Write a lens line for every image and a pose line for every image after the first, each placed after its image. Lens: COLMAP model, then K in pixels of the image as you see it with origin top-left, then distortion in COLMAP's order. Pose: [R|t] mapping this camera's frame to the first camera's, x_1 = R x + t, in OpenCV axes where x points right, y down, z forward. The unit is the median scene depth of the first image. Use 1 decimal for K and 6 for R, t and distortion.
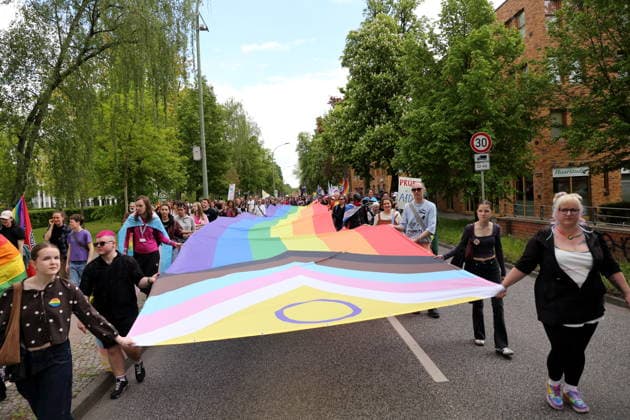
lens RADIAL K [[437.4, 0, 315.0], [0, 437.4, 210.0], [0, 0, 1]] dist [-0.105926, 0.090294]
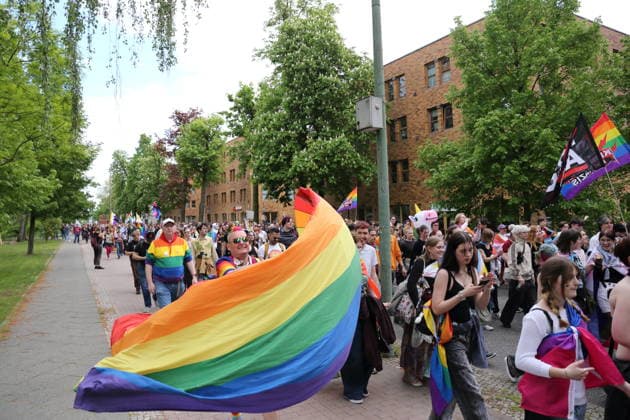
lens RADIAL K [[437.4, 0, 315.0], [0, 437.4, 210.0], [0, 0, 1]] dist [-0.105926, 0.090294]
pose [[0.897556, 0.037400, 0.439310, -0.209698], [-0.007037, 0.997484, -0.070543, -0.001959], [-0.440843, 0.060225, 0.895561, 0.264215]]
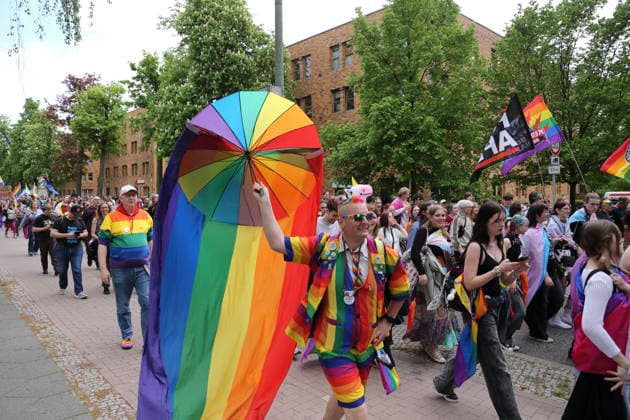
lens RADIAL K [[437.4, 0, 315.0], [0, 437.4, 210.0], [0, 0, 1]] dist [-0.105926, 0.090294]
pose [[0.783882, 0.016725, 0.620684, -0.222841], [-0.008167, 0.999828, -0.016627, 0.001013], [-0.620856, 0.007965, 0.783884, 0.237662]]
